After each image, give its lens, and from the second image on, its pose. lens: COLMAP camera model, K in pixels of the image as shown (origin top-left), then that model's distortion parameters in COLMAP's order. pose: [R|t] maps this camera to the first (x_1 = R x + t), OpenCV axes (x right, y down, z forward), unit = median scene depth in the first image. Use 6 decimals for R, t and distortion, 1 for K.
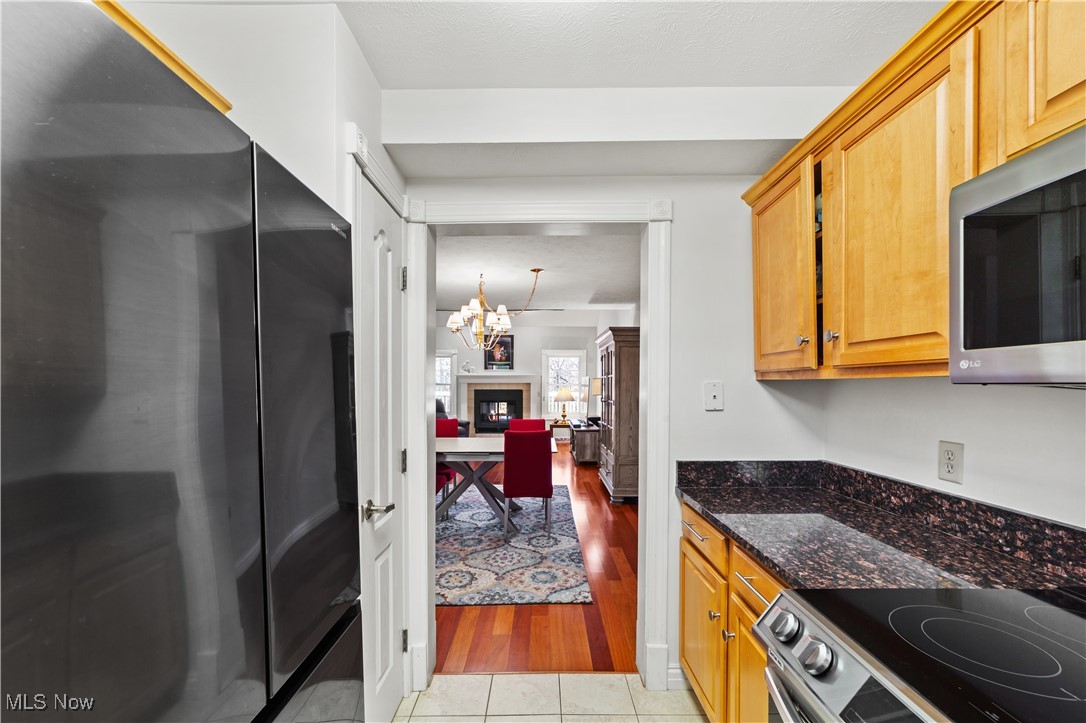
lens RADIAL K [[430.5, 0, 548.1], [0, 430.5, 385.4], [0, 0, 1]] dist [-0.001366, -0.000042]
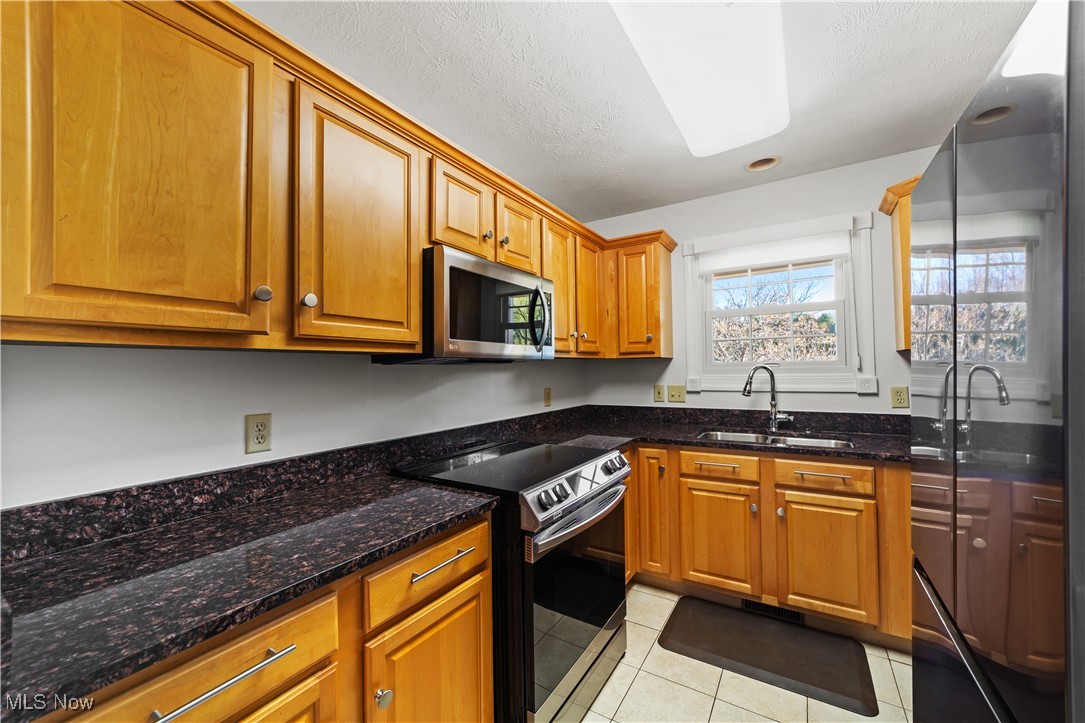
lens RADIAL K [[430.1, 0, 543.0], [0, 430.1, 362.6], [0, 0, 1]] dist [-0.001366, -0.000042]
pose [[-0.842545, 0.020729, 0.538227, -0.183876], [0.017029, 0.999785, -0.011847, 0.024894], [-0.538357, -0.000817, -0.842717, 1.270967]]
